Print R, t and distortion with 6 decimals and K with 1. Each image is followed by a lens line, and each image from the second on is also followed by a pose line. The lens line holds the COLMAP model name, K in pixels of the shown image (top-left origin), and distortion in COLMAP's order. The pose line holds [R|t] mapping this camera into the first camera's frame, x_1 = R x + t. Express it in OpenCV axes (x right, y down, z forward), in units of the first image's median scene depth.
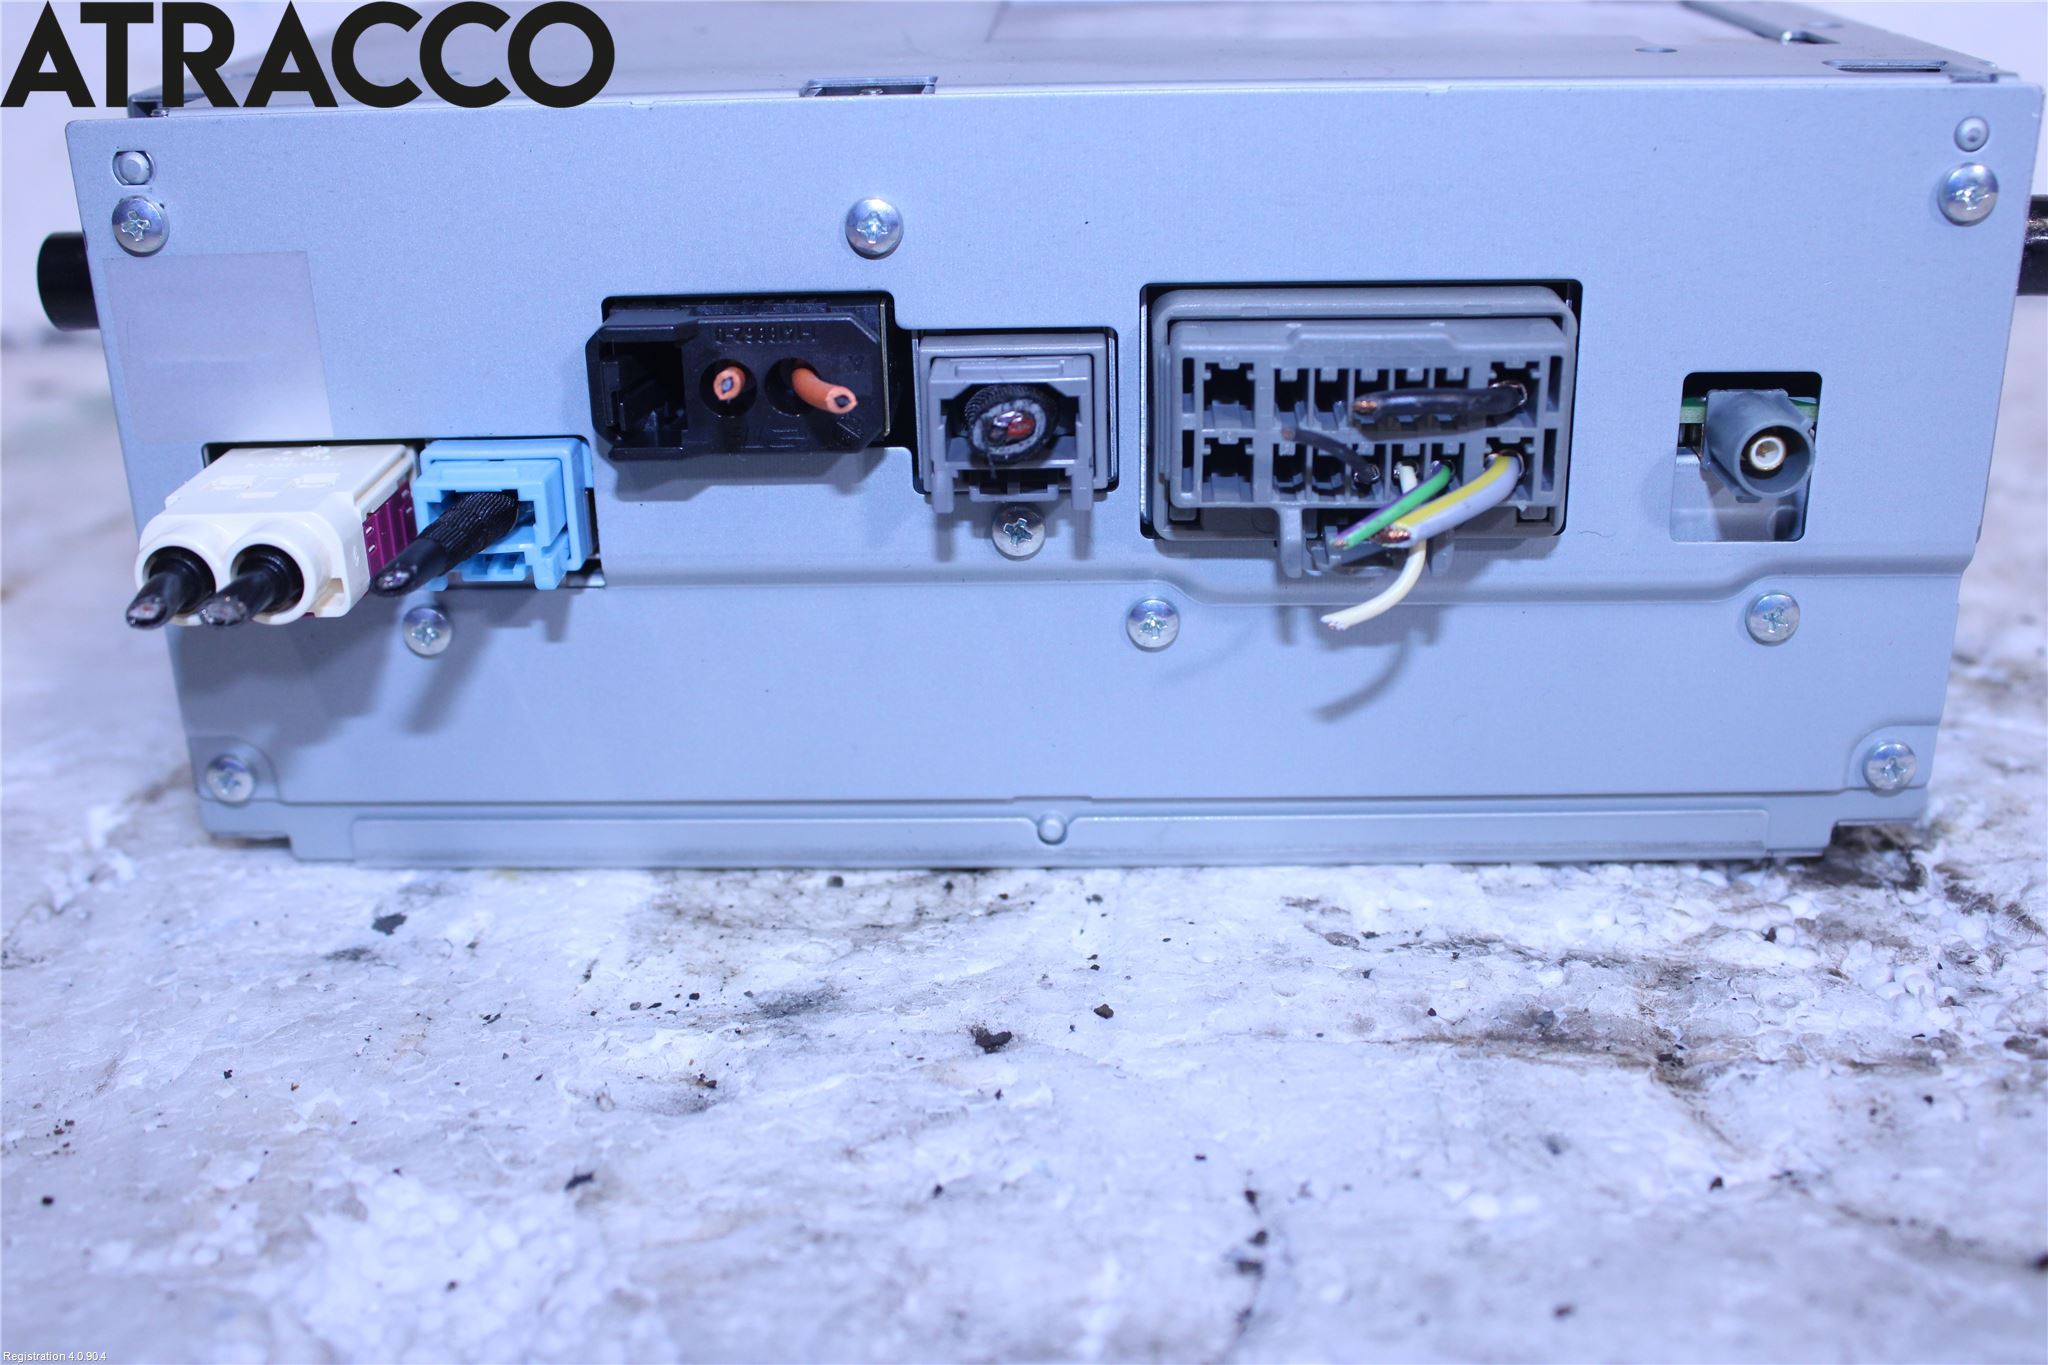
lens RADIAL K [[2175.1, 0, 1024.0], [0, 2175.1, 682.5], [0, 0, 1]] dist [-0.092663, 0.042154]
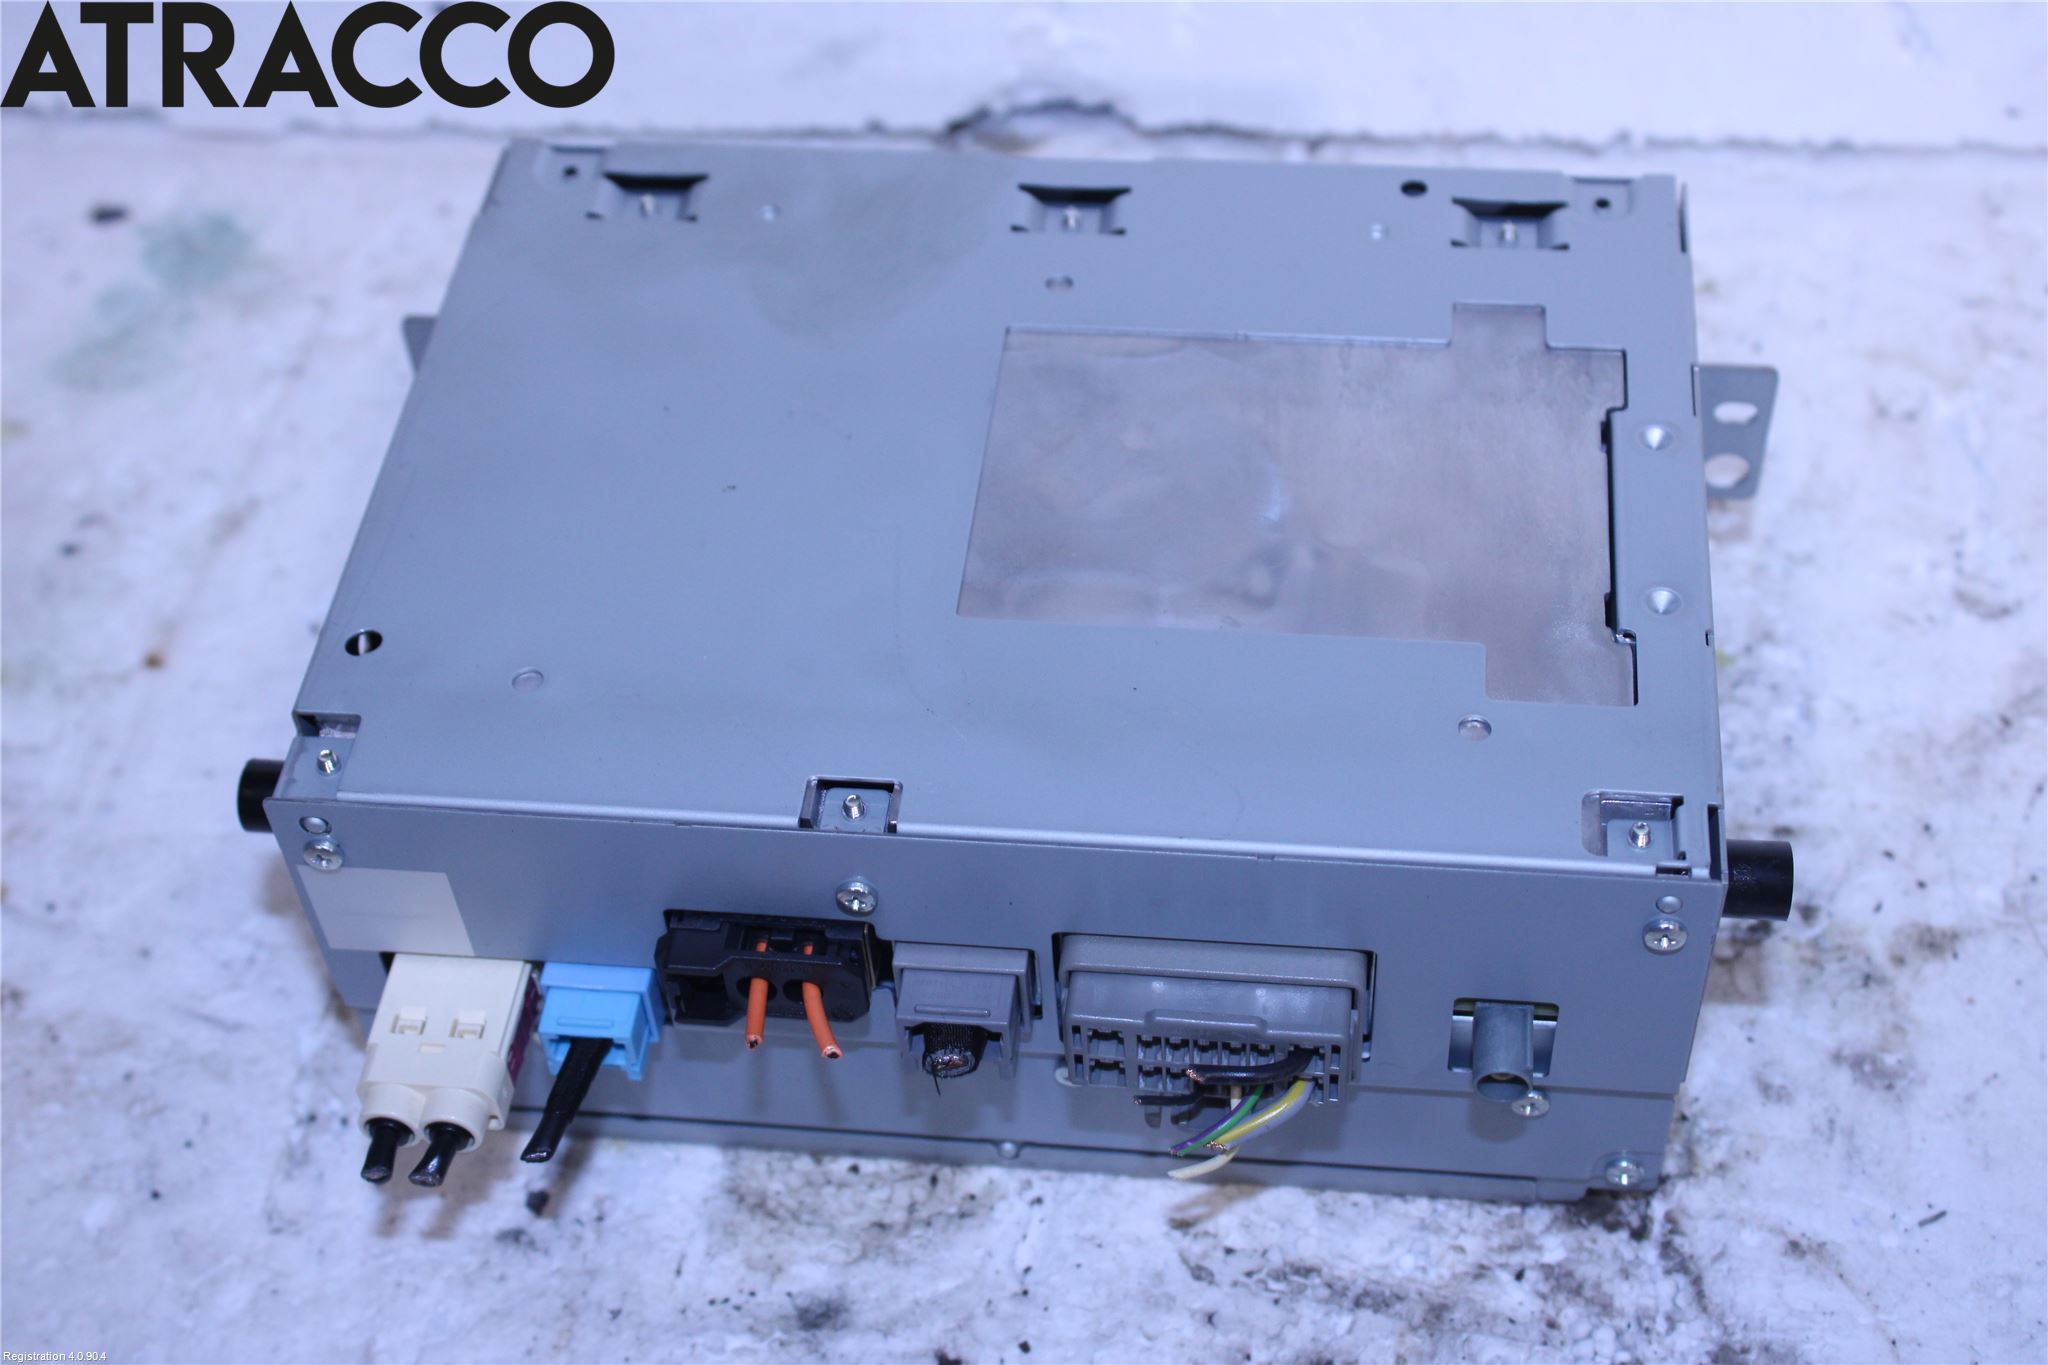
lens RADIAL K [[2931.1, 0, 1024.0], [0, 2931.1, 682.5], [0, 0, 1]] dist [0.004182, -0.007051]
pose [[0.995990, 0.040625, -0.079710, 0.167822], [-0.000657, 0.894256, 0.447555, -1.087058], [0.089464, -0.445708, 0.890697, -0.548807]]
